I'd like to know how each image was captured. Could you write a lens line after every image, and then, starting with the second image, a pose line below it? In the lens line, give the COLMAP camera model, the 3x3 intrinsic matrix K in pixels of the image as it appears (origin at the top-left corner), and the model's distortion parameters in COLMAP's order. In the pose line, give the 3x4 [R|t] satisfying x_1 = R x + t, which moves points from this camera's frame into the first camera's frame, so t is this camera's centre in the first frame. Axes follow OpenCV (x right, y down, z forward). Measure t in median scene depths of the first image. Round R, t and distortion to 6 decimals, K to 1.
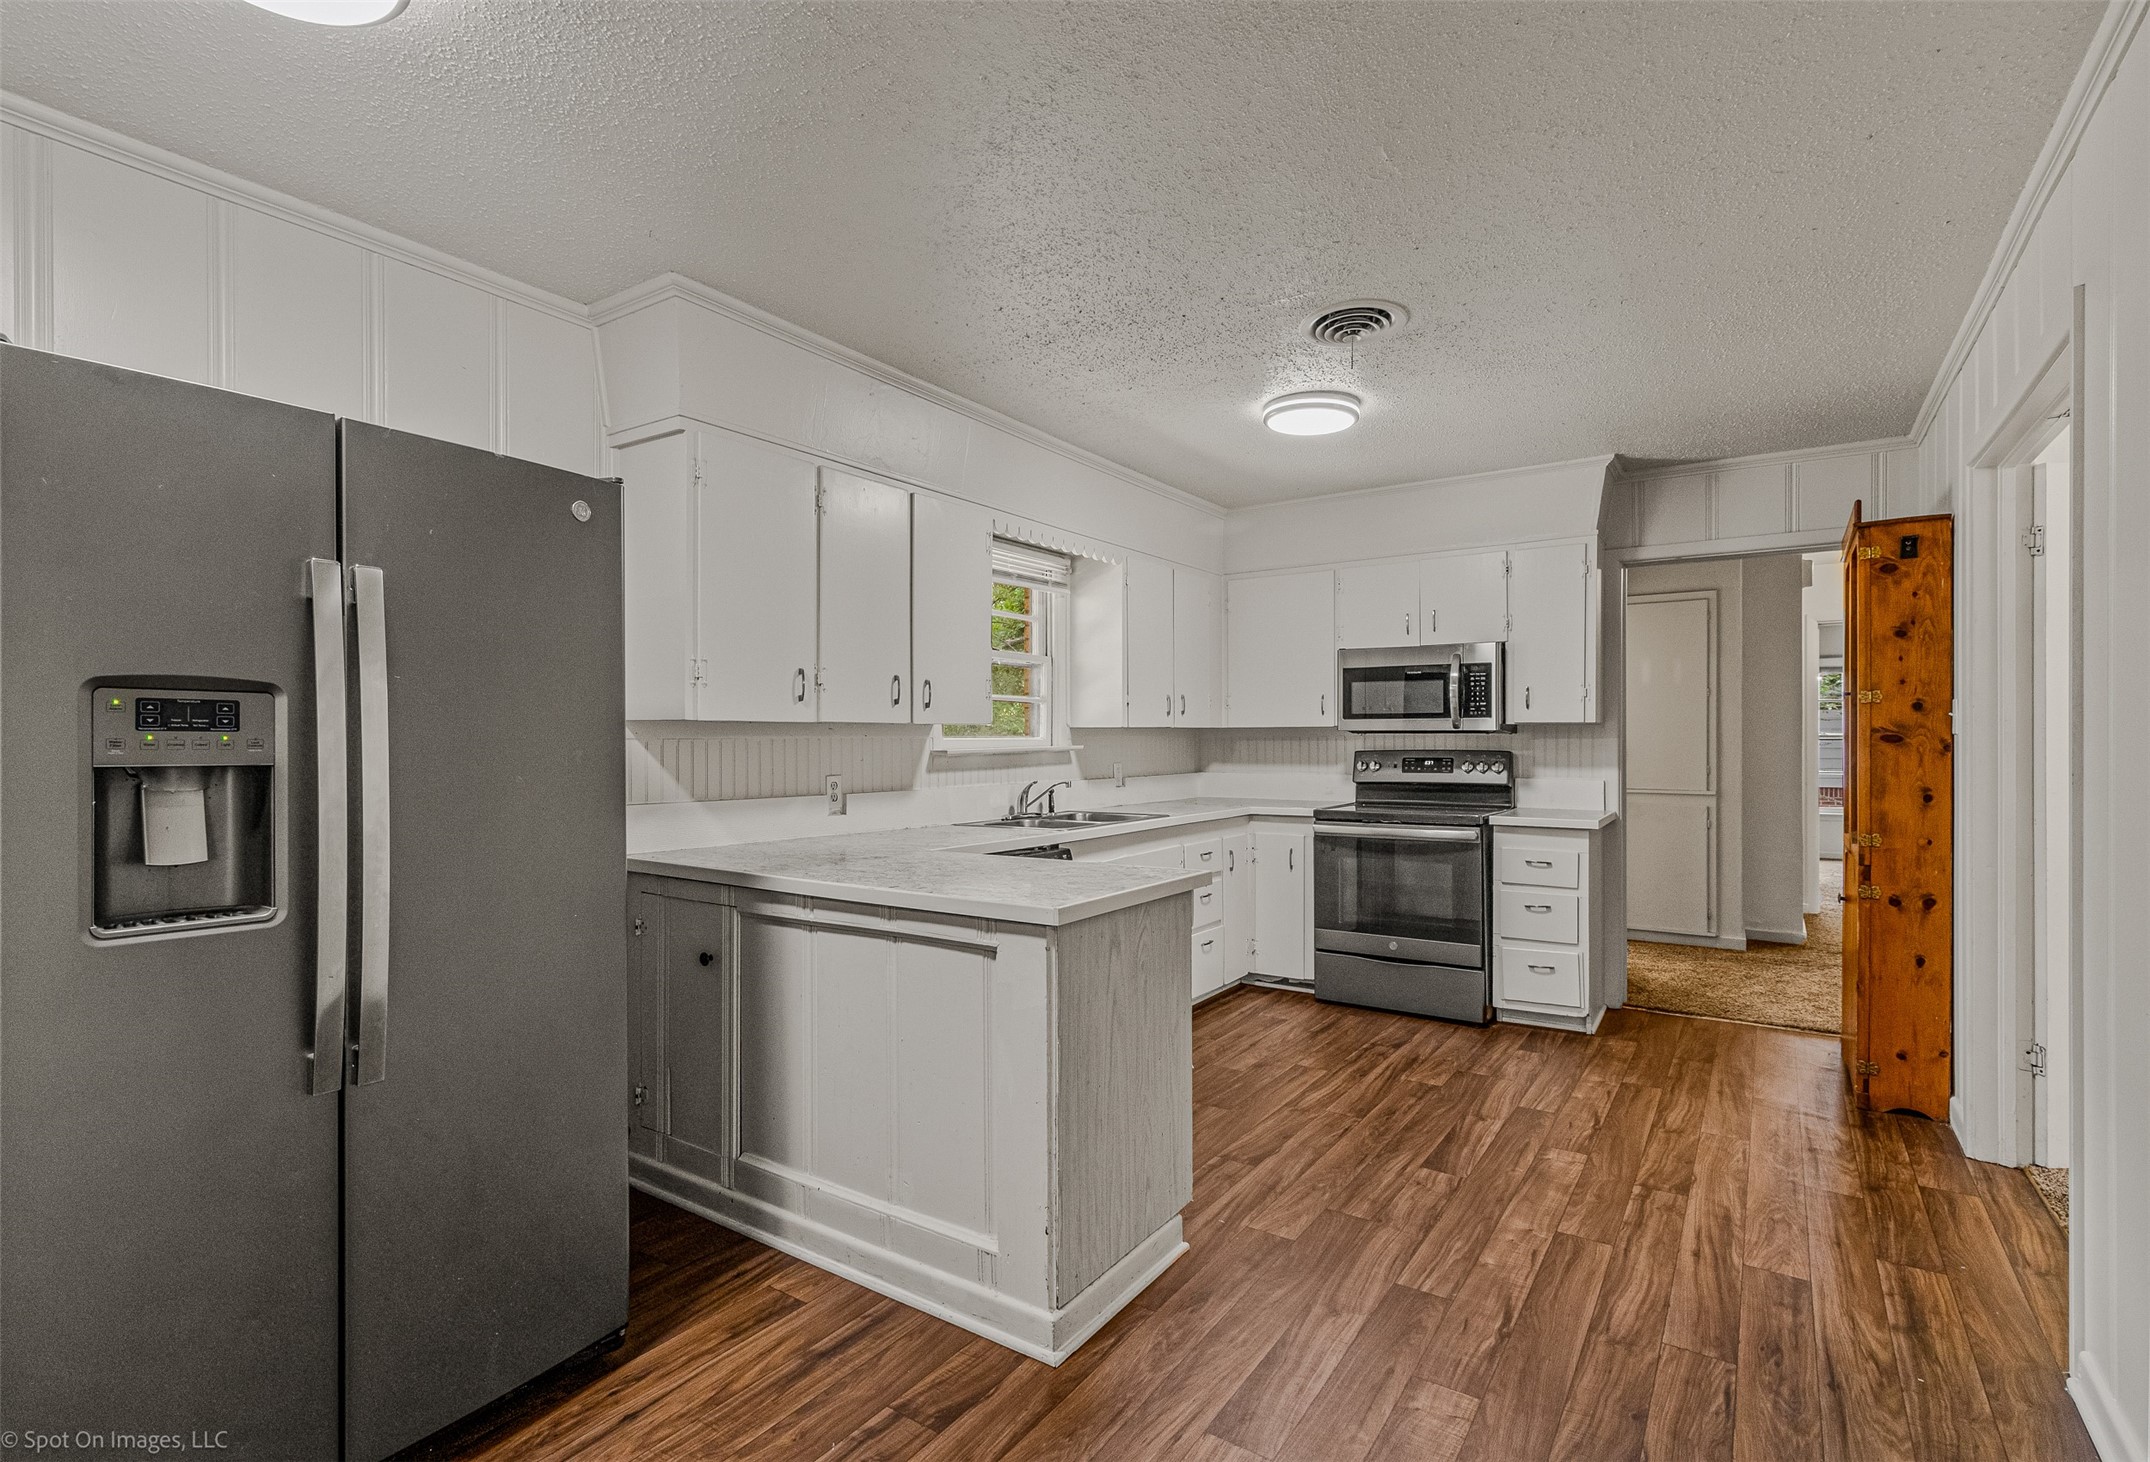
lens RADIAL K [[1033.5, 0, 1075.0], [0, 1033.5, 731.0], [0, 0, 1]] dist [0.017909, -0.000829]
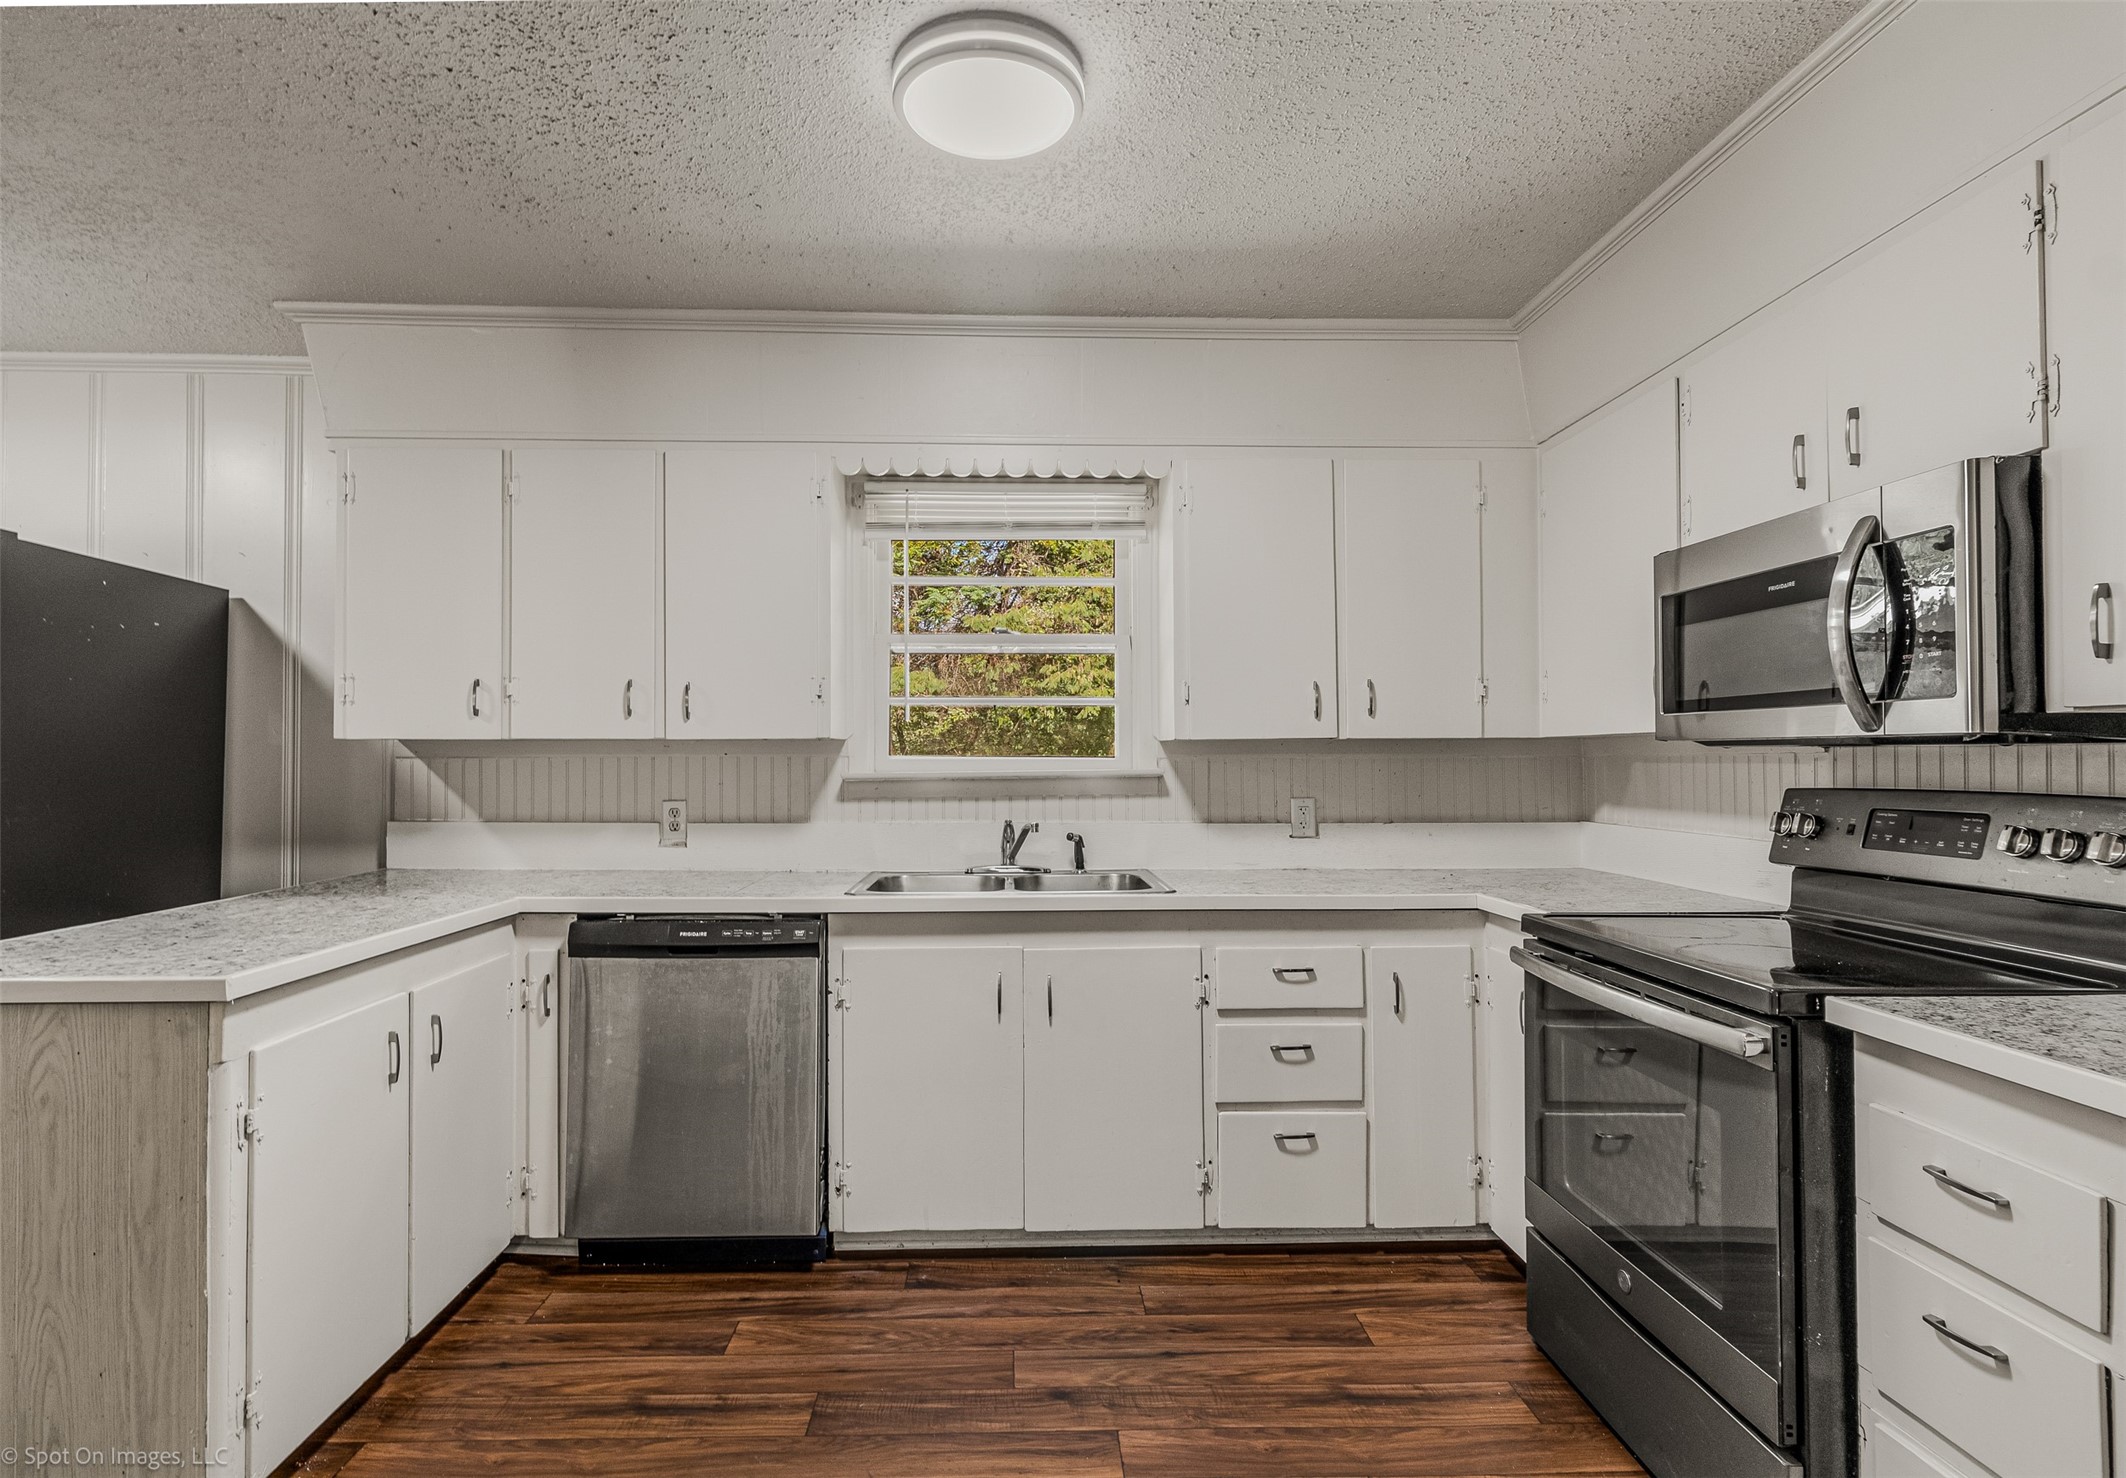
lens RADIAL K [[1039.3, 0, 1039.2], [0, 1039.3, 738.9], [0, 0, 1]] dist [0.000410, 0.000443]
pose [[0.578220, -0.014267, -0.815756, 0.648645], [0.003804, 0.999883, -0.014791, 0.006084], [0.815872, 0.005449, 0.578207, 0.752242]]
